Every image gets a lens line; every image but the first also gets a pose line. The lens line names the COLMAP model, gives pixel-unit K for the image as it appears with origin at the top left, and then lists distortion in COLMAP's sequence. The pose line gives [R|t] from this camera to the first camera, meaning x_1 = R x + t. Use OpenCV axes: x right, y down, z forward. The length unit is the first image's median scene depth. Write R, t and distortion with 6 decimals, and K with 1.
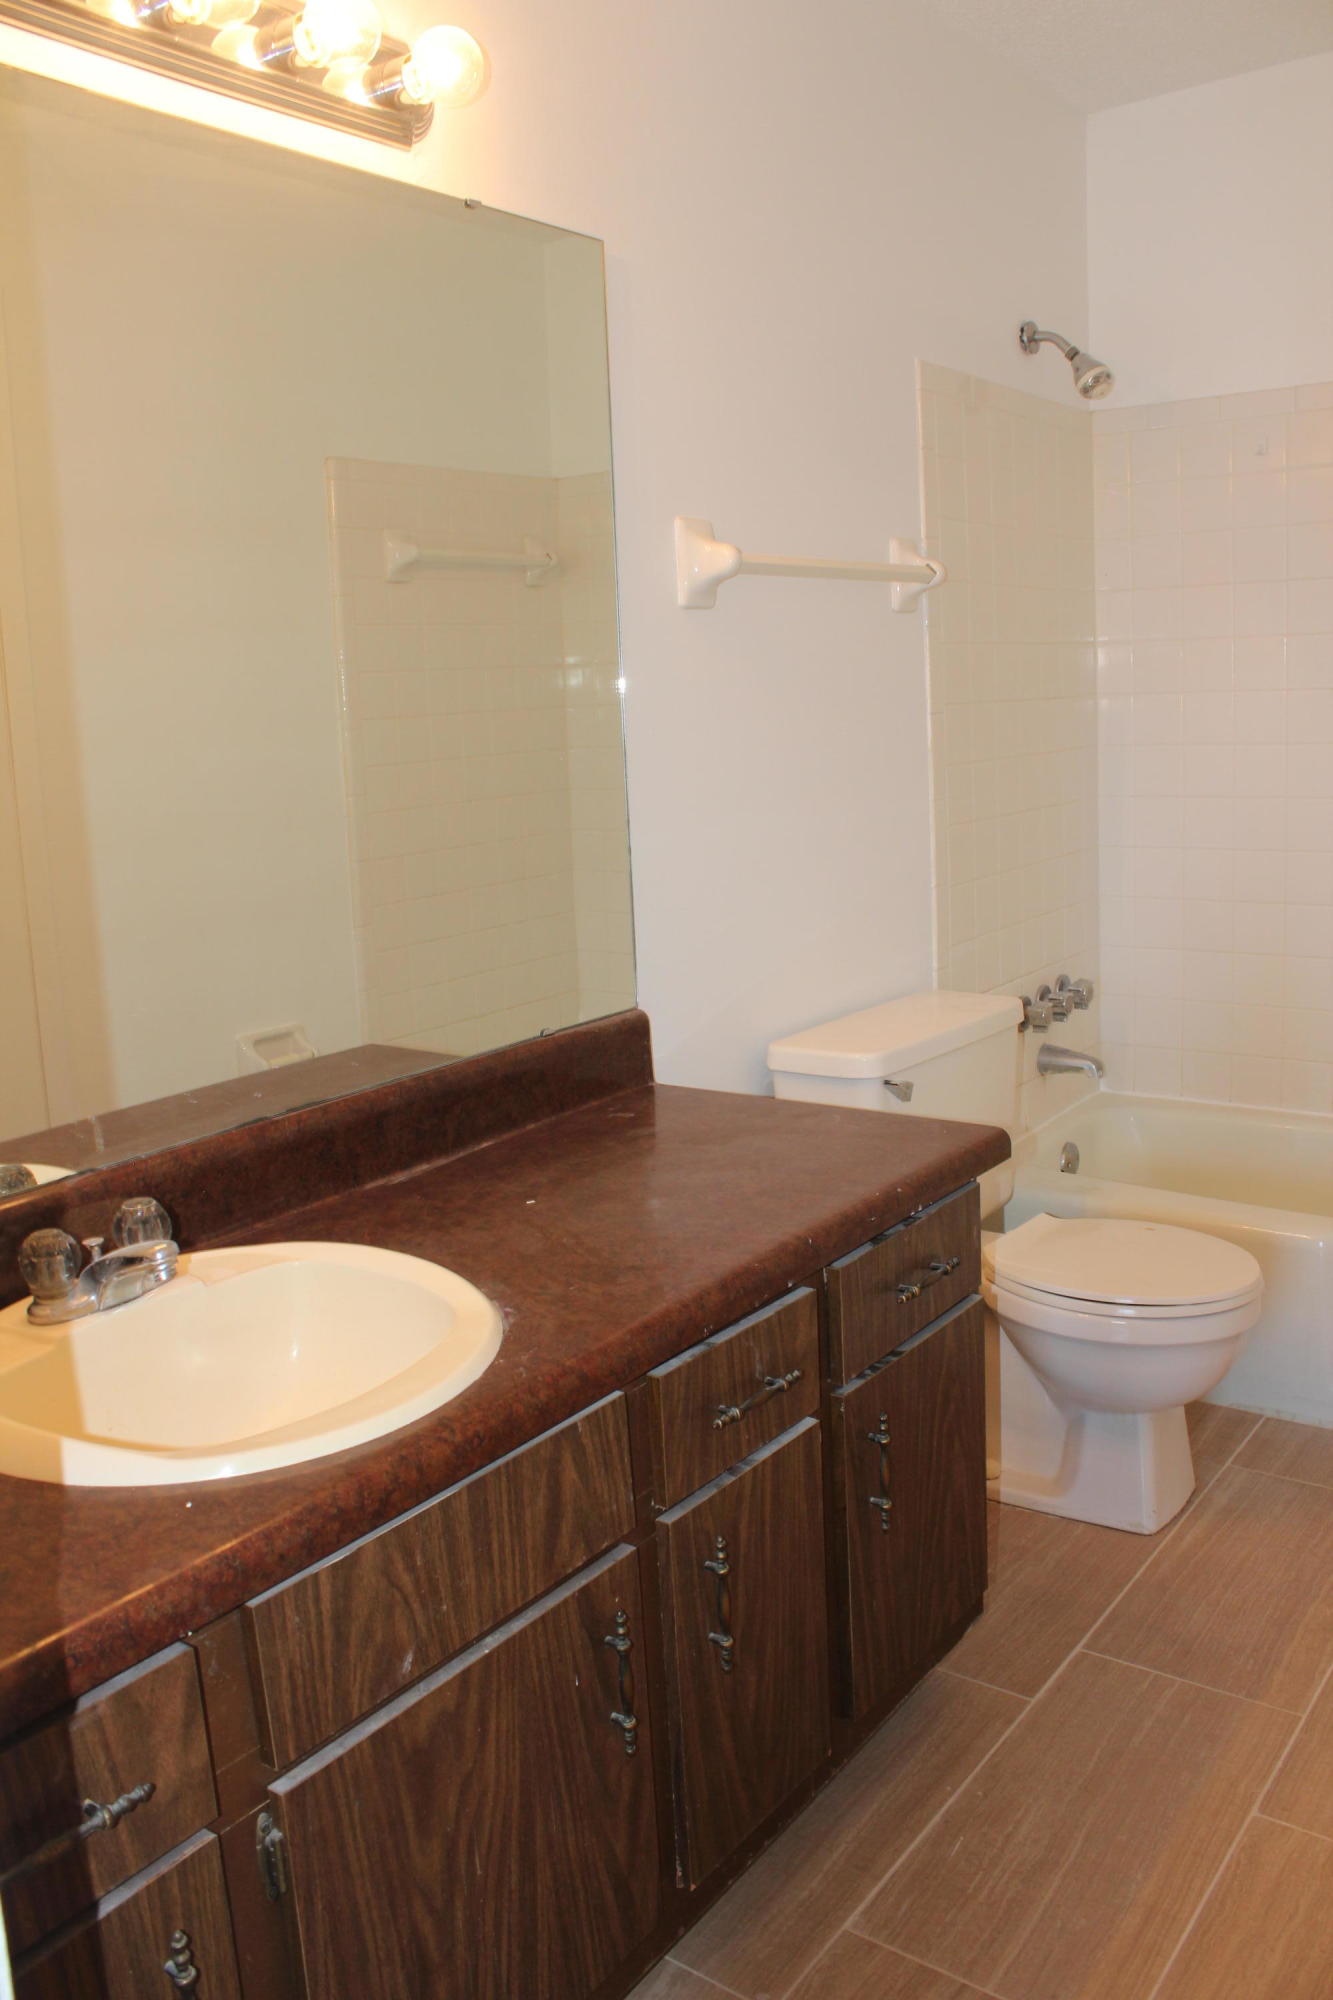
lens RADIAL K [[1659.0, 0, 680.4], [0, 1659.0, 987.2], [0, 0, 1]] dist [-0.165901, 0.142480]
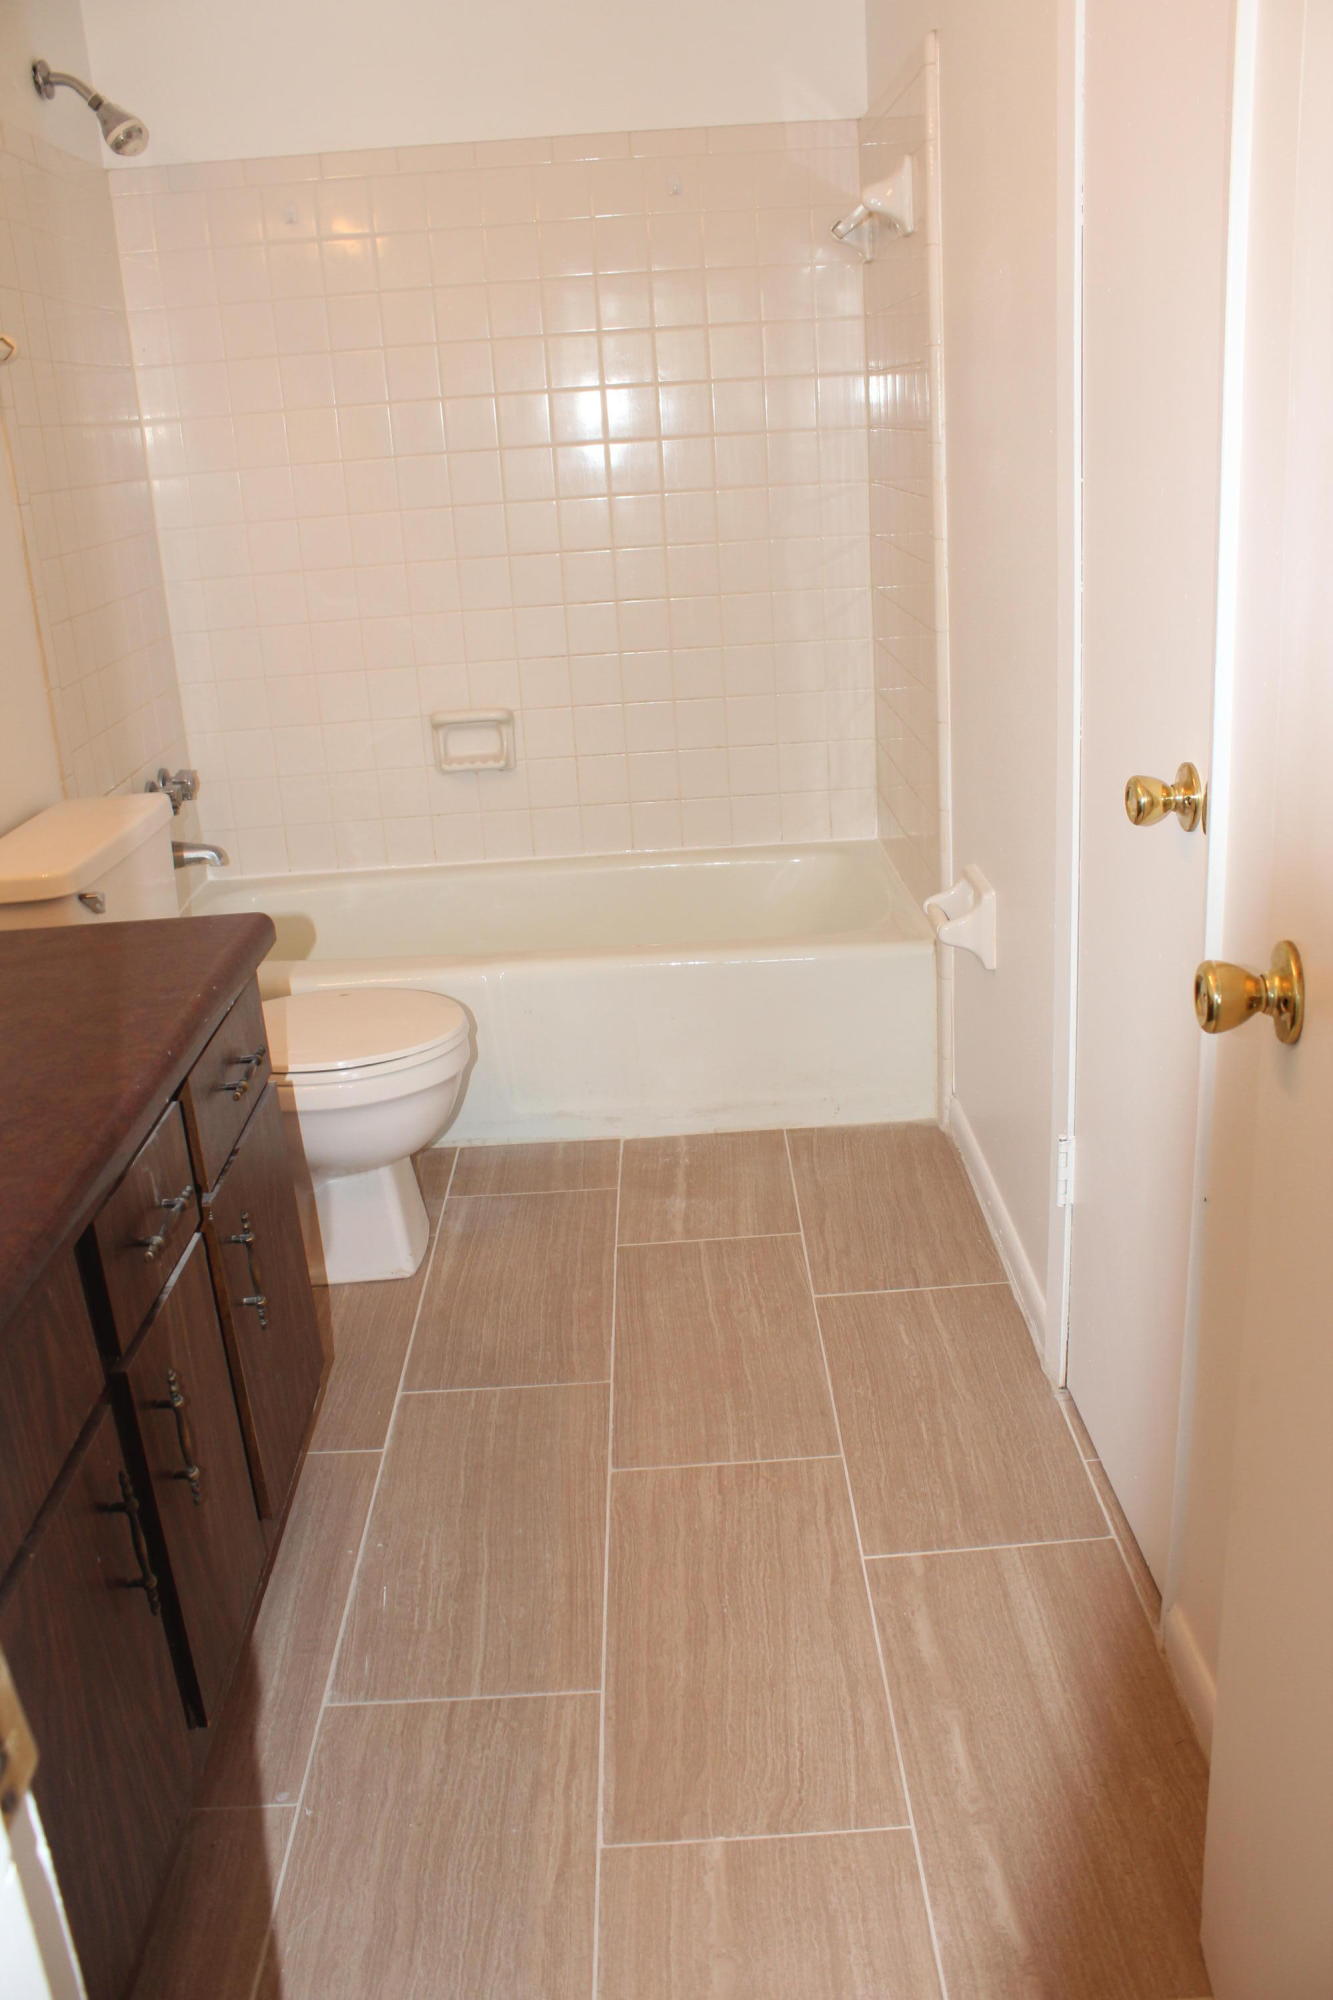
lens RADIAL K [[1659.0, 0, 680.4], [0, 1659.0, 987.2], [0, 0, 1]] dist [-0.165901, 0.142480]
pose [[0.789672, -0.199236, 0.580279, -0.160895], [0.125377, 0.978249, 0.165258, -0.001837], [-0.600583, -0.057746, 0.797475, 0.047617]]
